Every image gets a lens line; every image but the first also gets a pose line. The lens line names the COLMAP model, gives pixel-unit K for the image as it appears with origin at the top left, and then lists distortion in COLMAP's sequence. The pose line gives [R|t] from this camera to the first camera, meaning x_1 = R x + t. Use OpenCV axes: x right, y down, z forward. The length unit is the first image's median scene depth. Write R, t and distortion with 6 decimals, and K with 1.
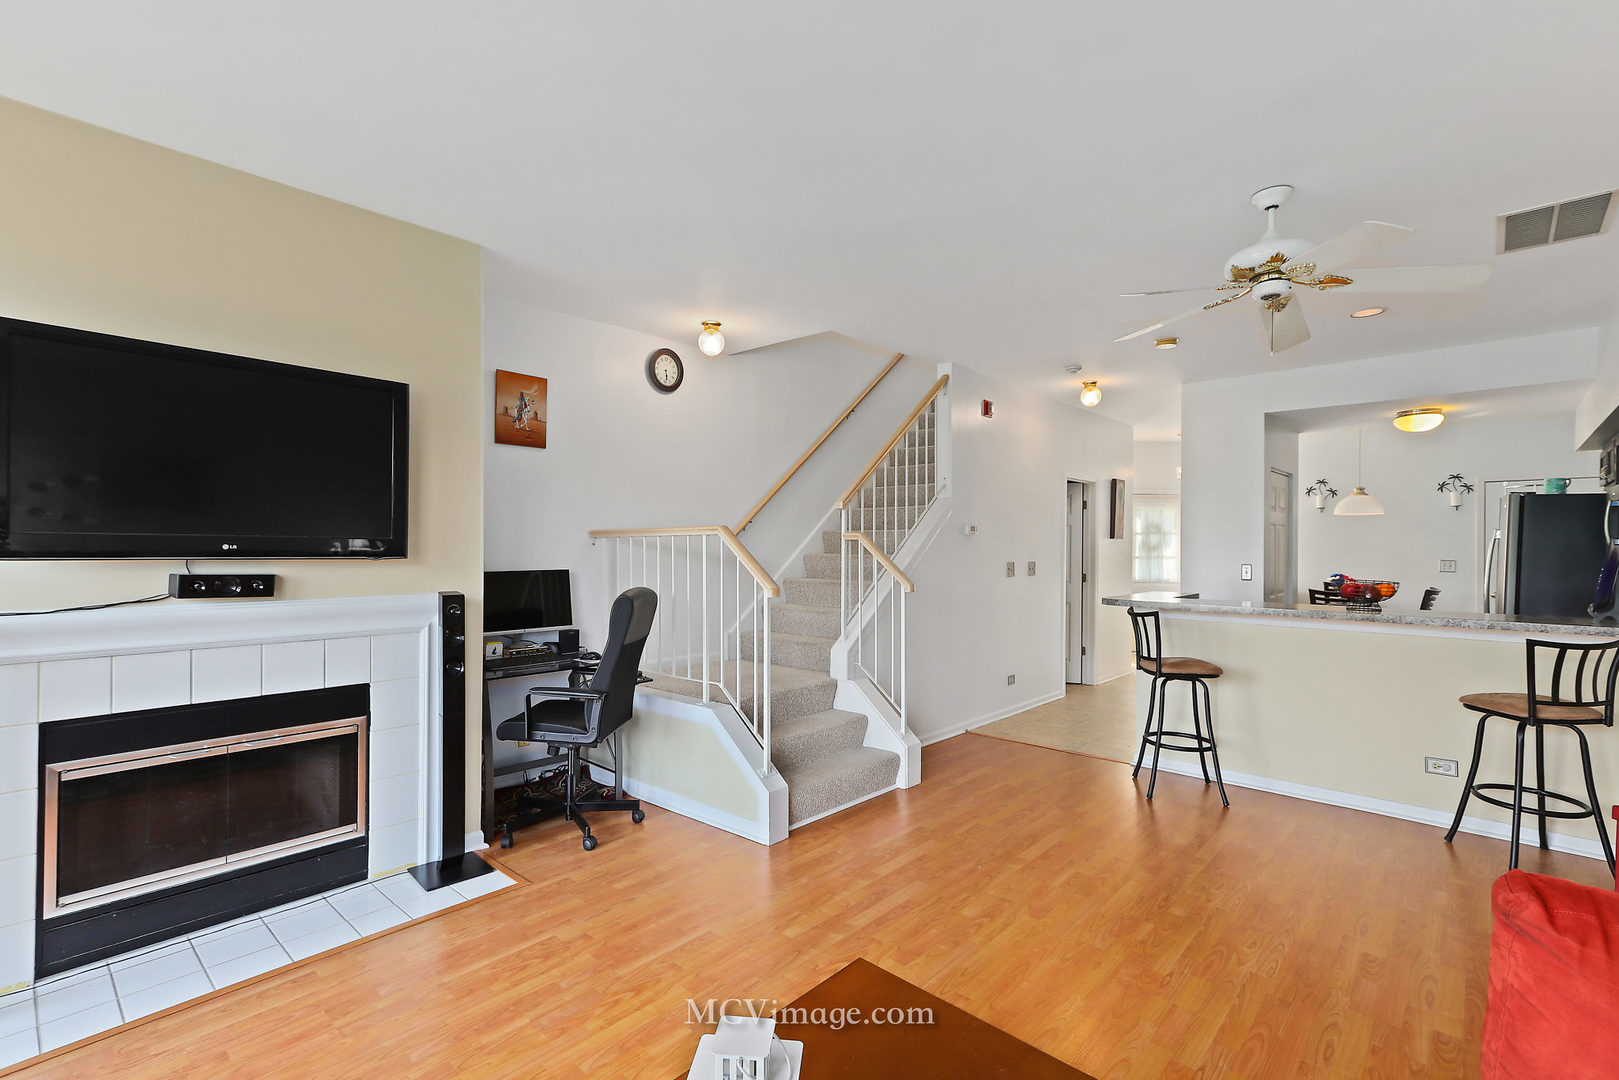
lens RADIAL K [[736.6, 0, 805.3], [0, 736.6, 550.7], [0, 0, 1]] dist [0.014414, -0.000032]
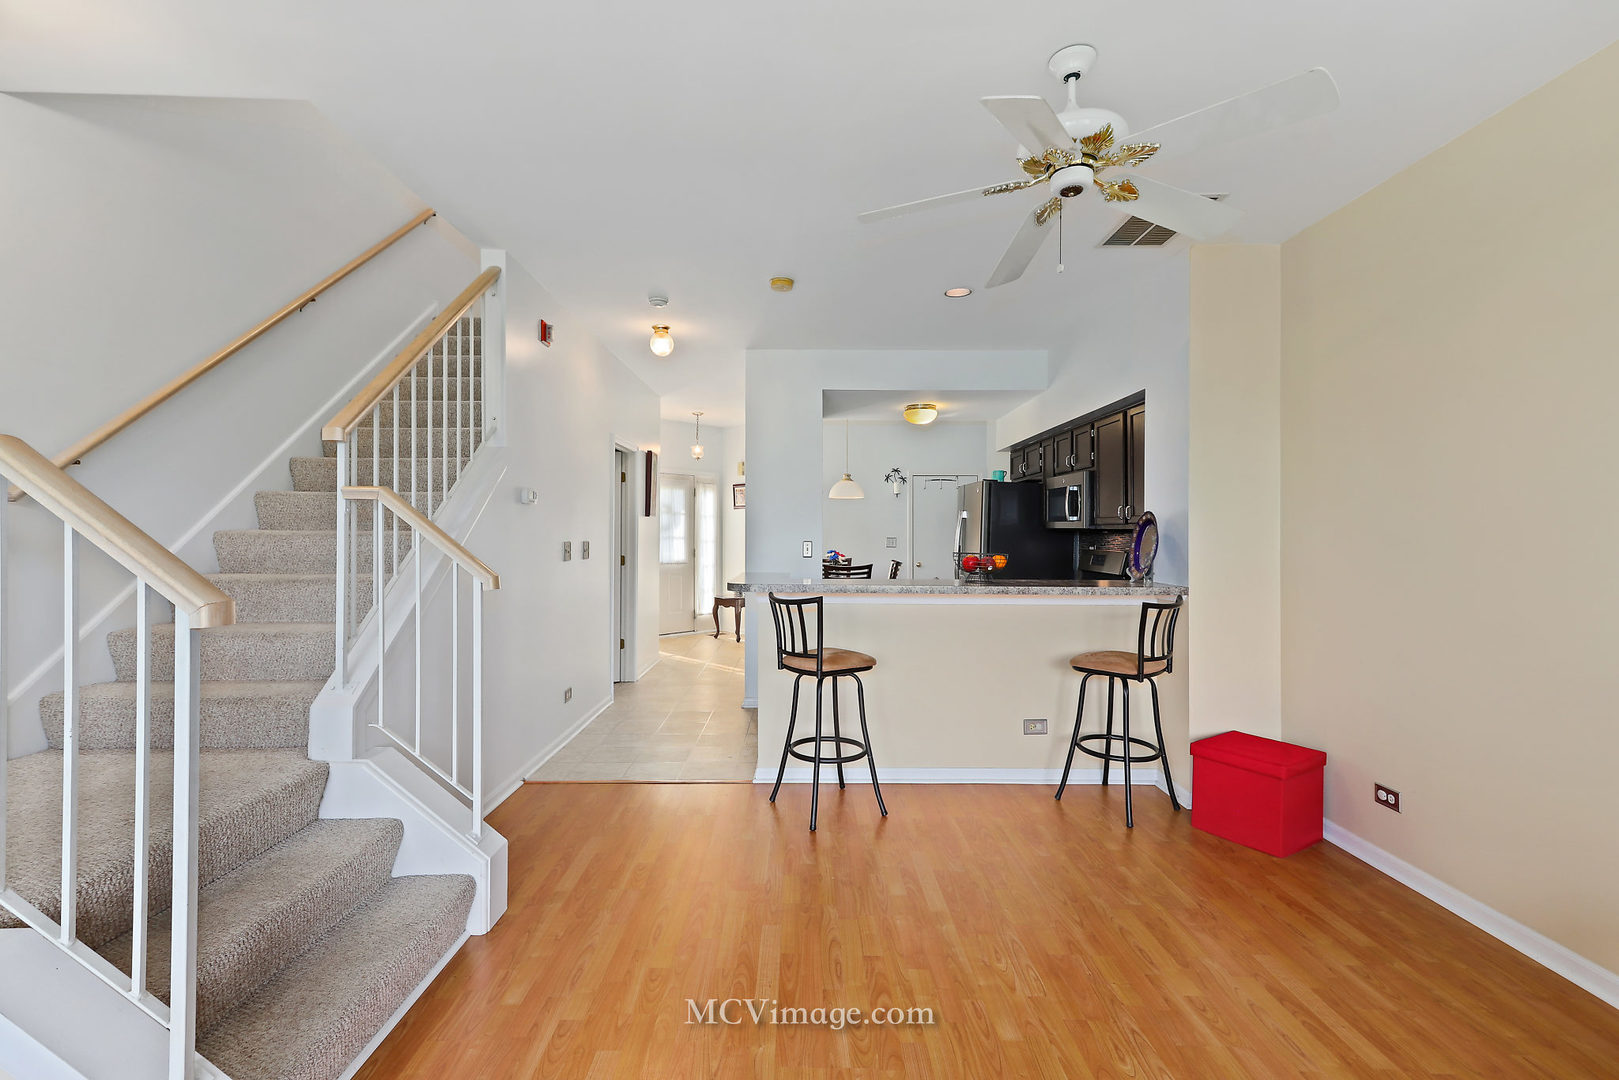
lens RADIAL K [[705.4, 0, 813.2], [0, 705.4, 532.0], [0, 0, 1]] dist [0.012828, 0.001607]
pose [[0.730956, -0.000536, 0.682425, -0.052801], [0.004790, 0.999979, -0.004345, 0.013284], [-0.682408, 0.006445, 0.730943, 0.400718]]
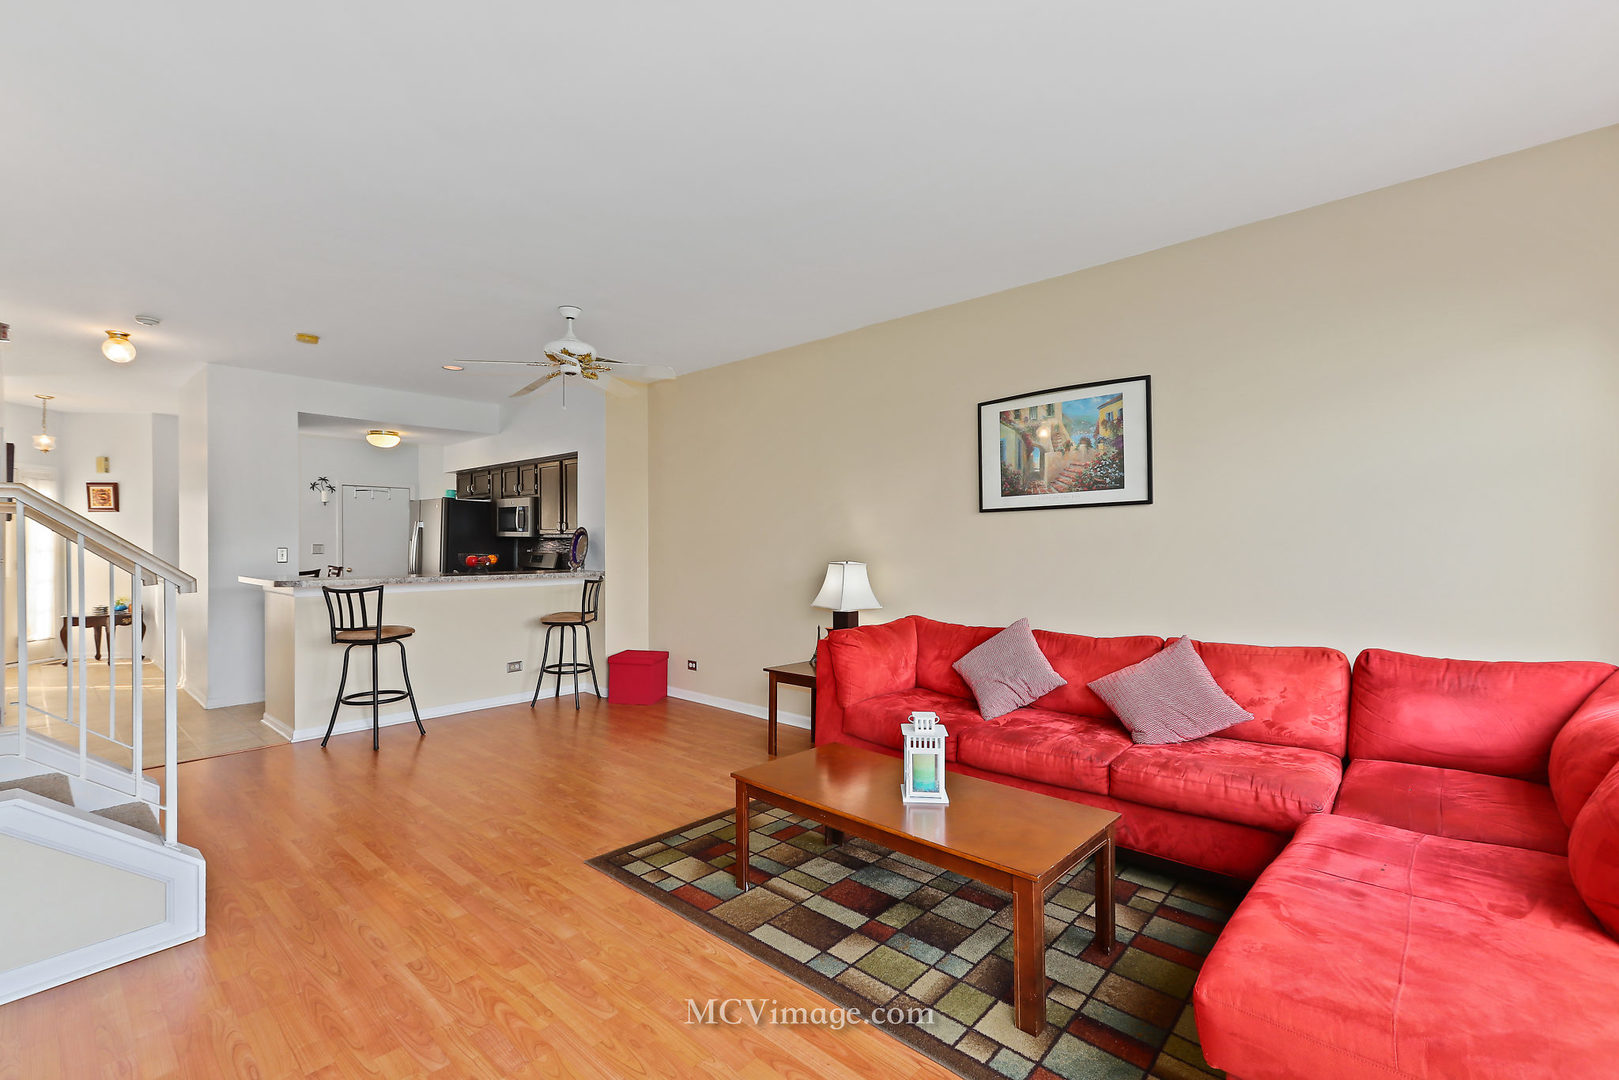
lens RADIAL K [[705.4, 0, 786.0], [0, 705.4, 543.5], [0, 0, 1]] dist [0.012828, 0.001607]
pose [[0.017439, -0.007985, 0.999816, -0.562976], [0.006096, 0.999950, 0.007880, 0.010544], [-0.999829, 0.005957, 0.017487, 0.318339]]
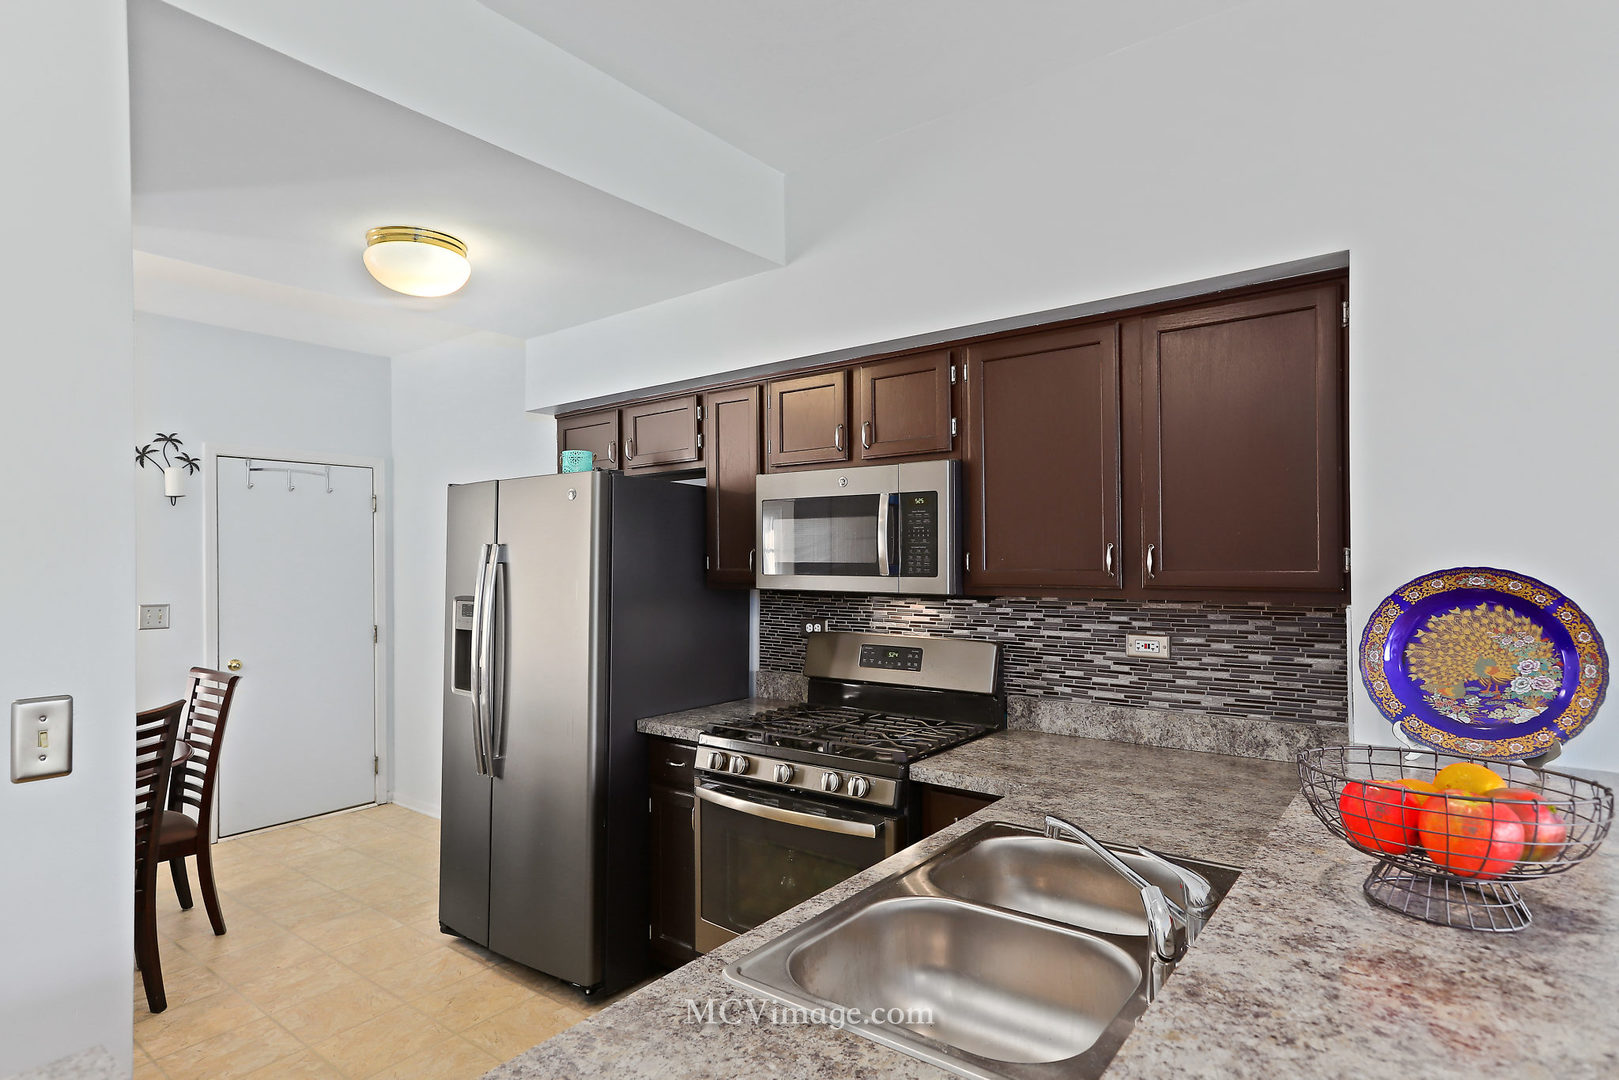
lens RADIAL K [[844.5, 0, 808.8], [0, 844.5, 557.3], [0, 0, 1]] dist [-0.006309, -0.000703]
pose [[-0.088989, -0.003070, 0.996028, 0.456756], [0.017476, 0.999837, 0.004644, -0.024033], [-0.995879, 0.017820, -0.088921, 1.059574]]
